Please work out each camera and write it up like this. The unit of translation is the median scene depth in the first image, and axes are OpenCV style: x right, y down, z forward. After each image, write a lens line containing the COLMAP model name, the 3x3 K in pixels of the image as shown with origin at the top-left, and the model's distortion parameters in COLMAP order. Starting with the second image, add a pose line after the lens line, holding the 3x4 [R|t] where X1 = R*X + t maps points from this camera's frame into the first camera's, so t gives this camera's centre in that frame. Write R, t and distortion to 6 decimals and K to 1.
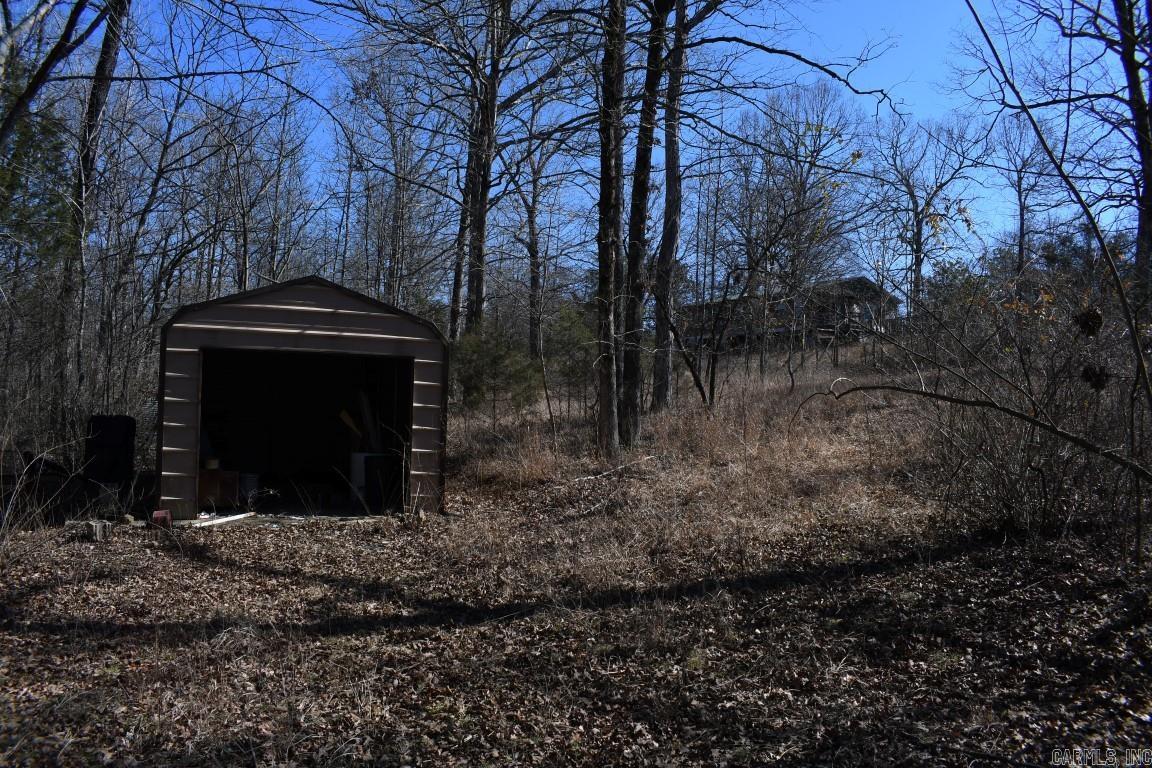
lens RADIAL K [[893.1, 0, 567.5], [0, 893.1, 371.8], [0, 0, 1]] dist [-0.099821, 0.018094]
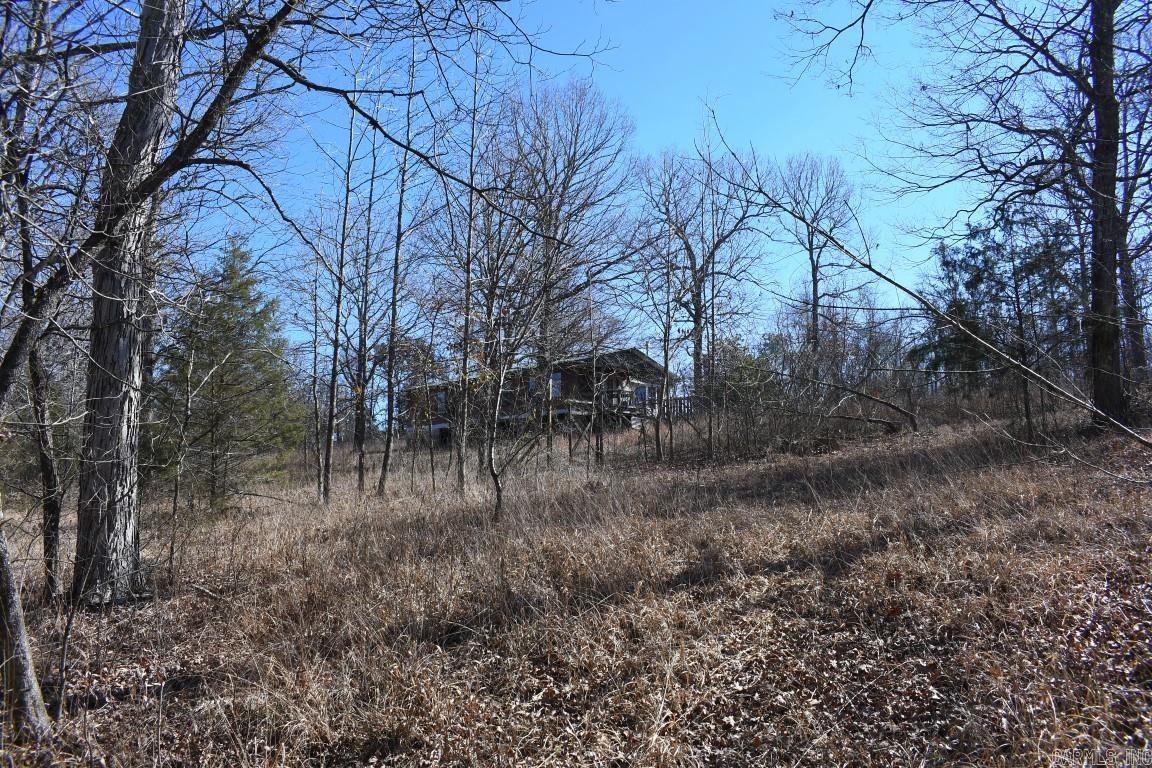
lens RADIAL K [[893.1, 0, 567.5], [0, 893.1, 371.8], [0, 0, 1]] dist [-0.099821, 0.018094]
pose [[0.972185, 0.009870, 0.234005, 0.084841], [0.013167, 0.995228, -0.096680, -0.005923], [-0.233843, 0.097072, 0.967416, 0.222824]]
